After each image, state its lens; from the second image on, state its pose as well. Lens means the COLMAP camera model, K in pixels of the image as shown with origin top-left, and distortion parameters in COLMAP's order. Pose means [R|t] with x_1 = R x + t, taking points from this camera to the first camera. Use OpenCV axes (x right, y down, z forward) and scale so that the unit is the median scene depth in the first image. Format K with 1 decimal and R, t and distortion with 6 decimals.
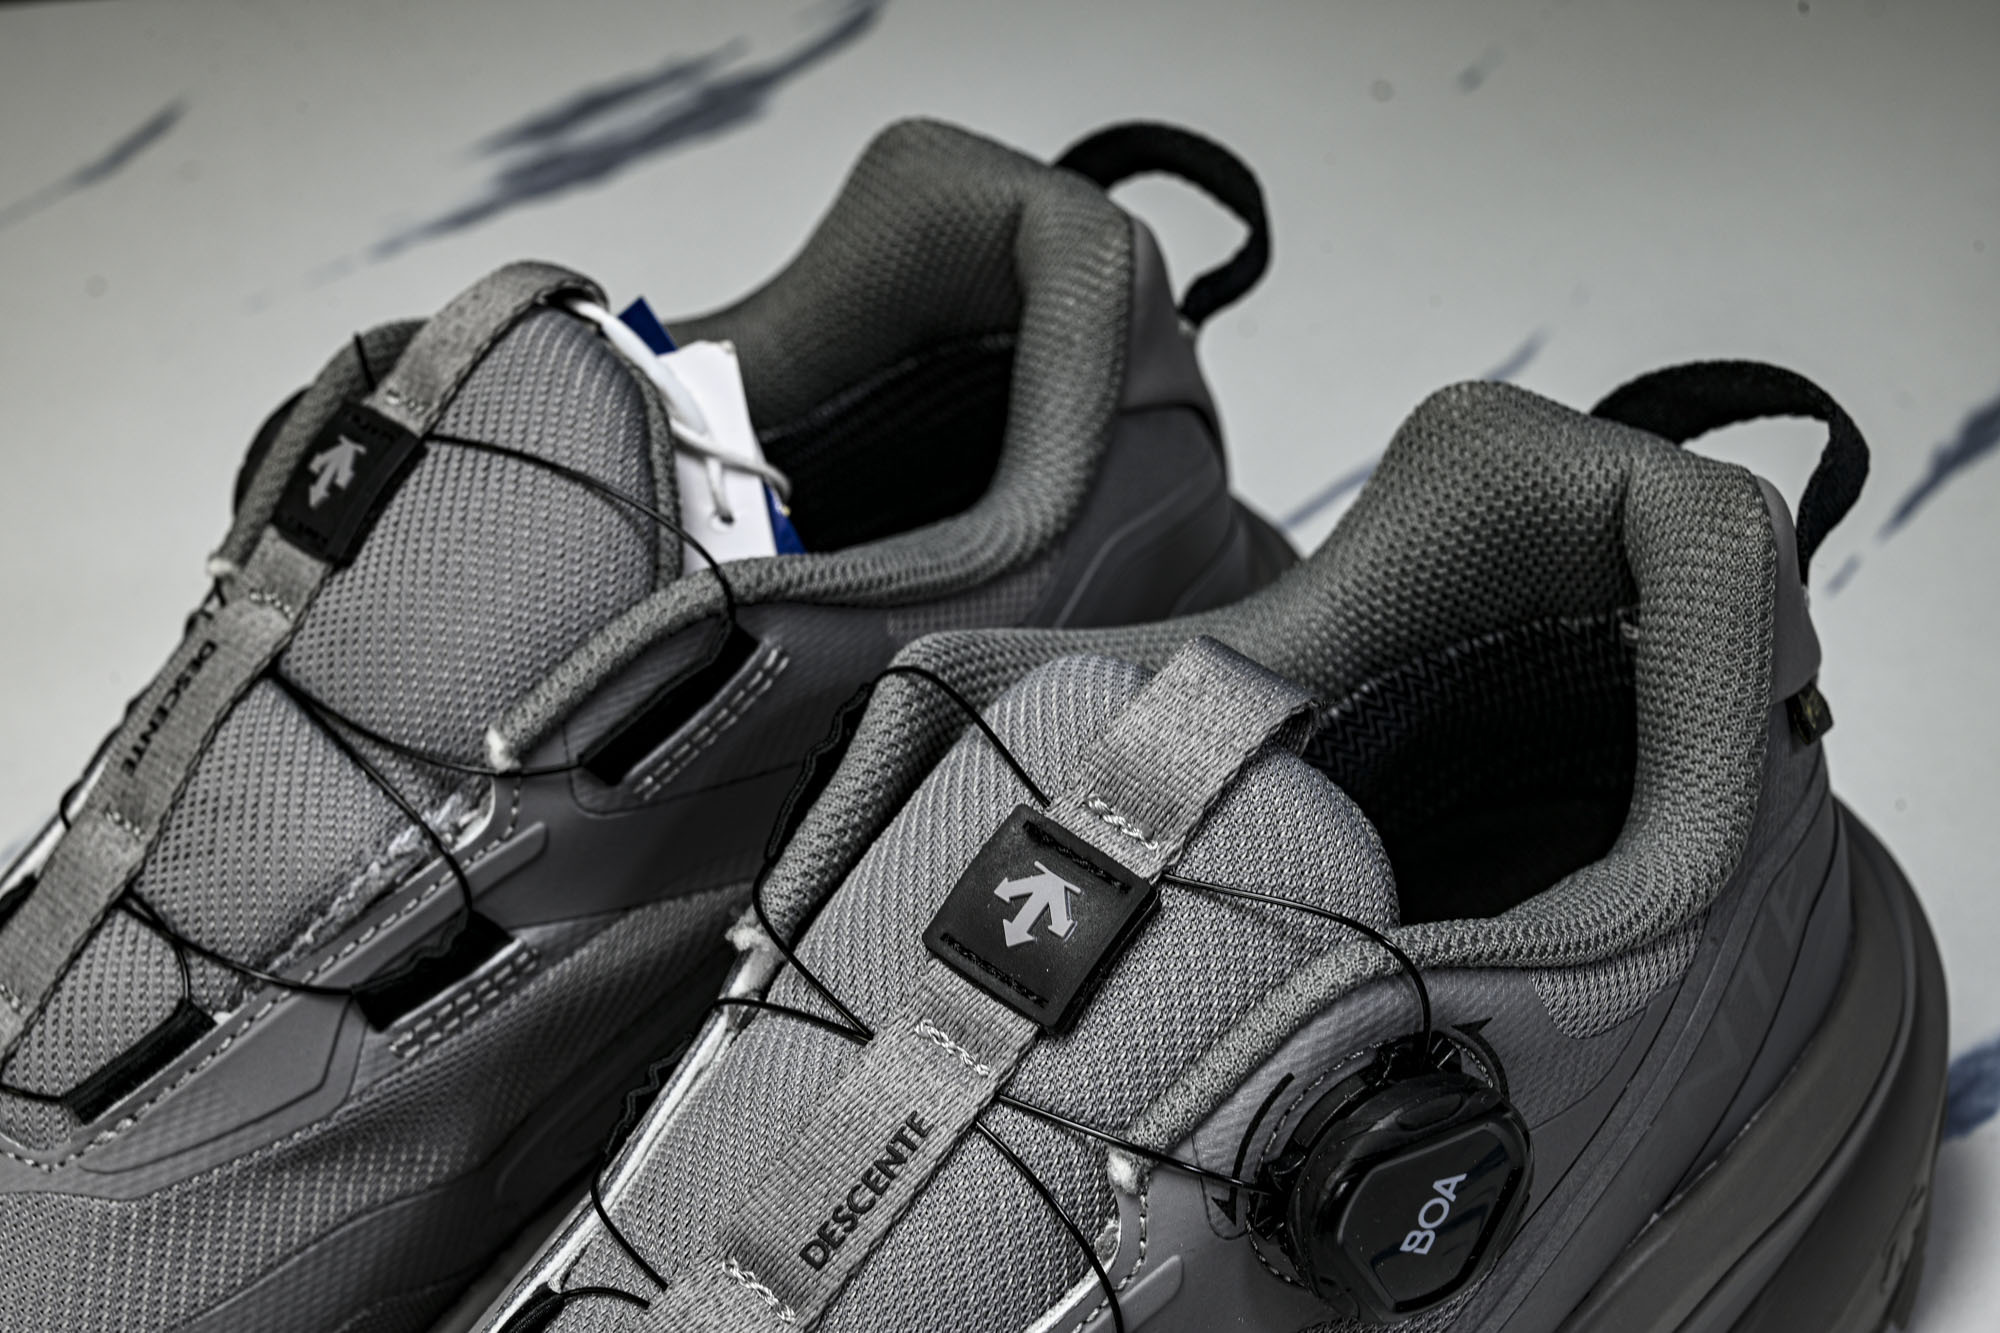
lens RADIAL K [[3568.7, 0, 1000.0], [0, 3568.7, 666.5], [0, 0, 1]] dist [0.037370, 0.290669]
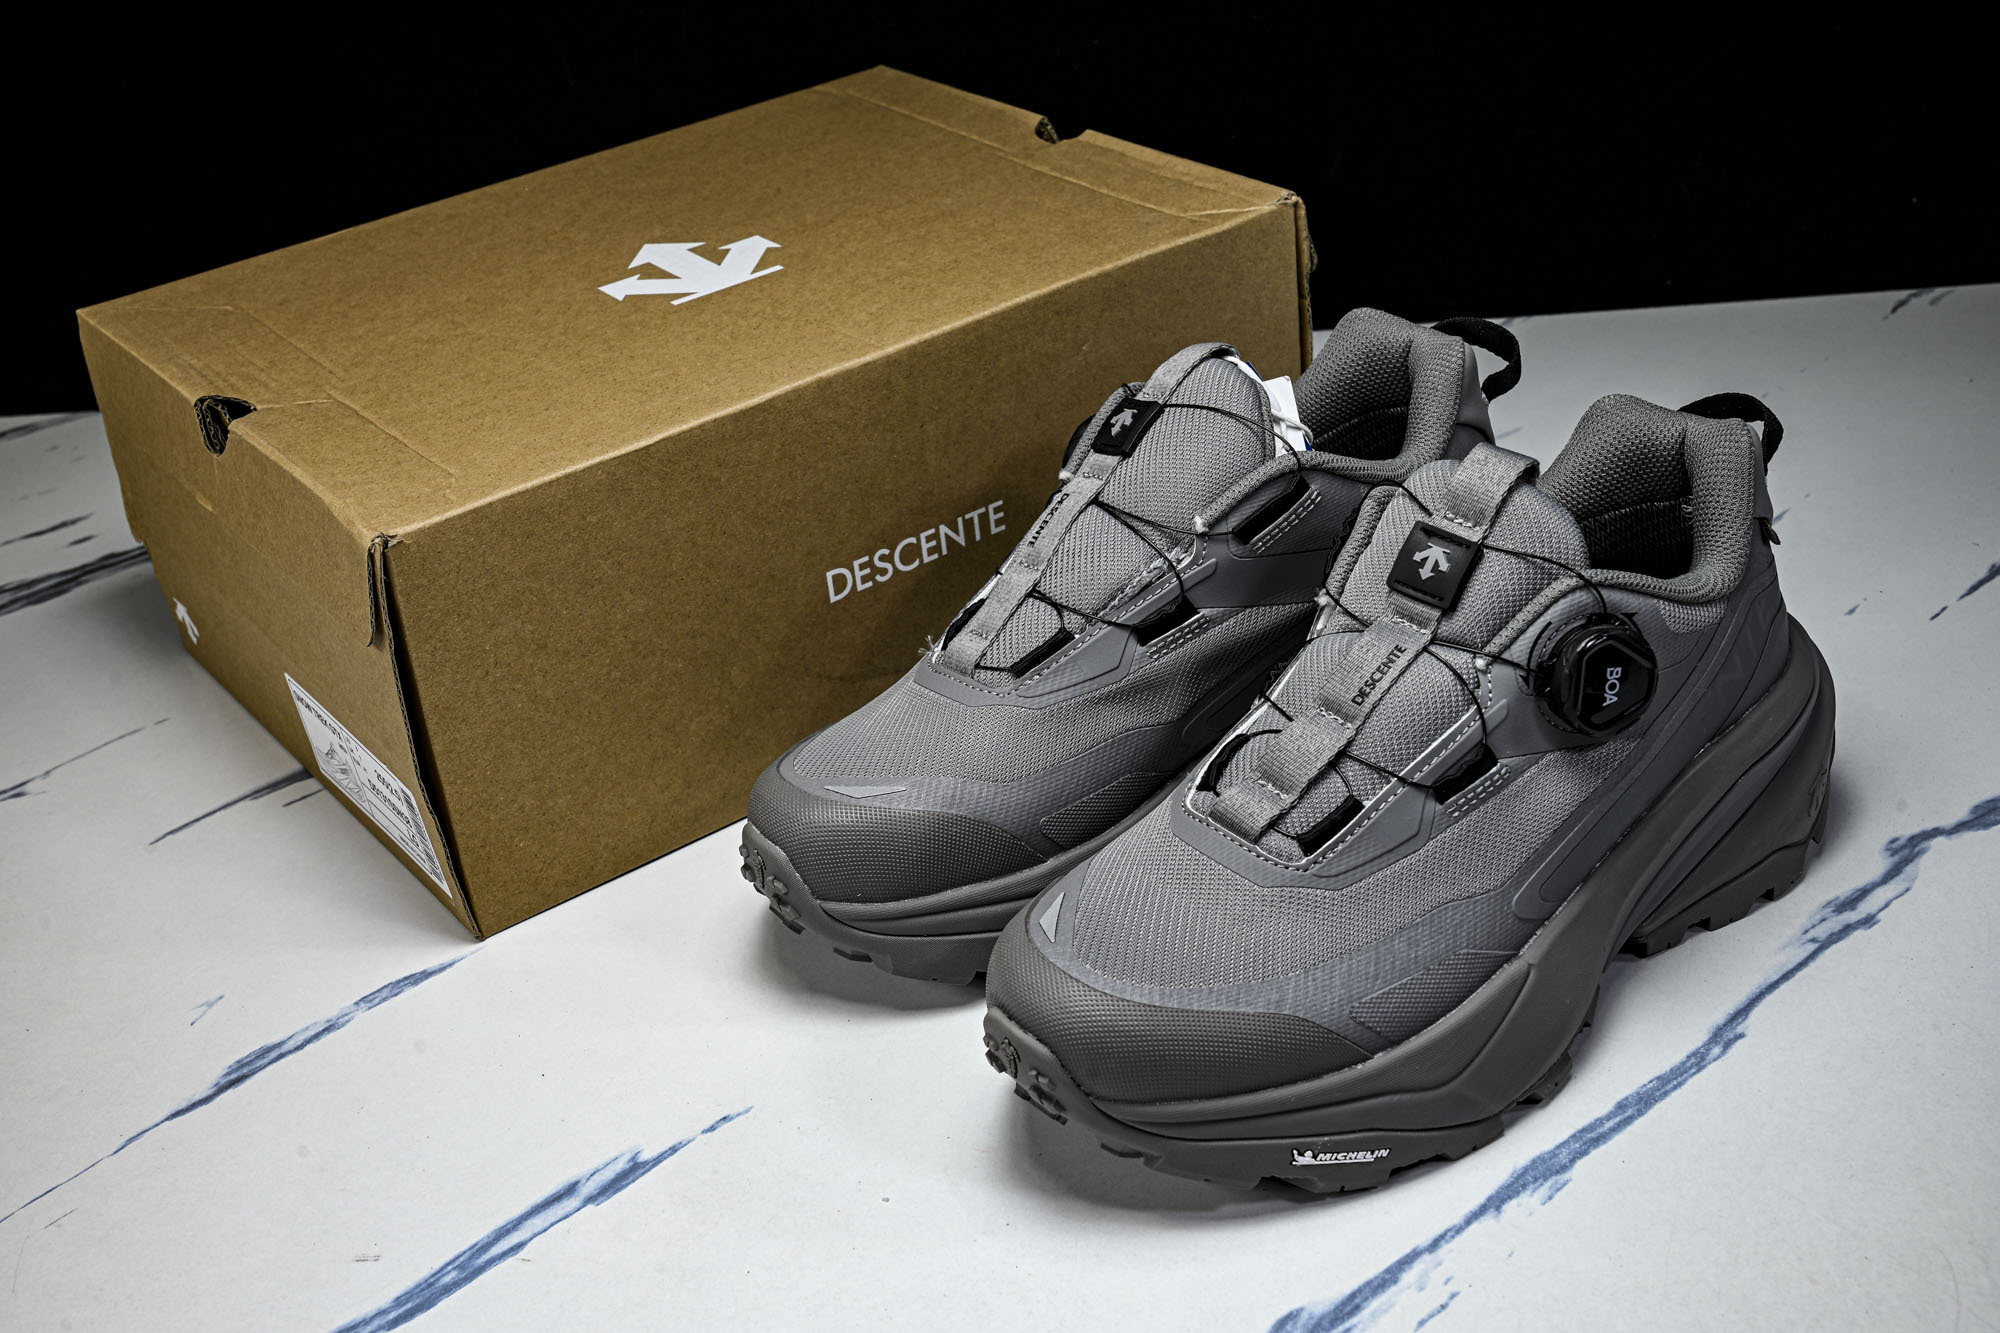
lens RADIAL K [[2558.7, 0, 1000.0], [0, 2558.7, 666.5], [0, 0, 1]] dist [0.001492, -0.007657]
pose [[0.997398, 0.020226, -0.069201, -0.151179], [-0.032774, 0.982133, -0.185311, 0.425468], [0.064217, 0.187097, 0.980240, -0.627507]]
